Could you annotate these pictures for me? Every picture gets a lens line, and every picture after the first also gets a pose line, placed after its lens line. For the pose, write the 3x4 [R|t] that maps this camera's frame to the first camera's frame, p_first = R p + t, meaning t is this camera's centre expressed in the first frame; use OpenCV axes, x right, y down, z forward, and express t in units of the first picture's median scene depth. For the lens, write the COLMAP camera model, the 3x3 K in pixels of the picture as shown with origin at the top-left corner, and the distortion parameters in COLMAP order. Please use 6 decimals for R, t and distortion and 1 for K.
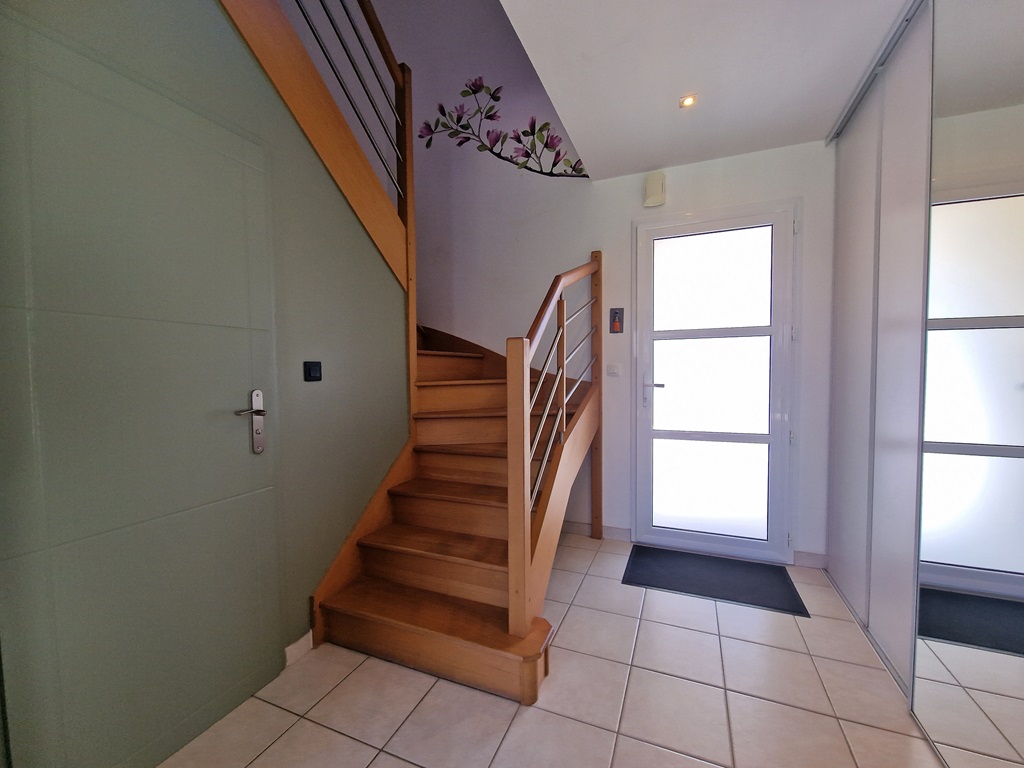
lens RADIAL K [[424.4, 0, 515.7], [0, 424.4, 385.1], [0, 0, 1]] dist [0.001102, 0.000222]
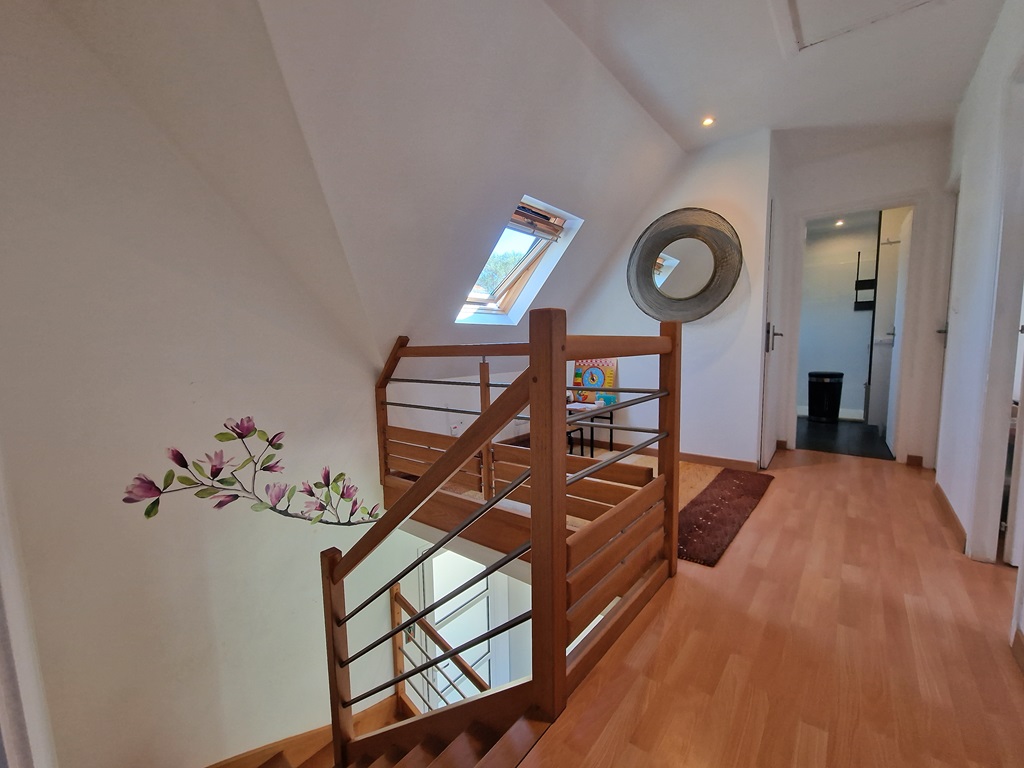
lens RADIAL K [[424.4, 0, 513.5], [0, 424.4, 387.5], [0, 0, 1]] dist [0.001102, 0.000222]
pose [[0.292830, -0.090797, 0.951844, -0.669199], [0.056298, 0.995391, 0.077632, -0.820552], [-0.954506, 0.030854, 0.296592, 0.327660]]
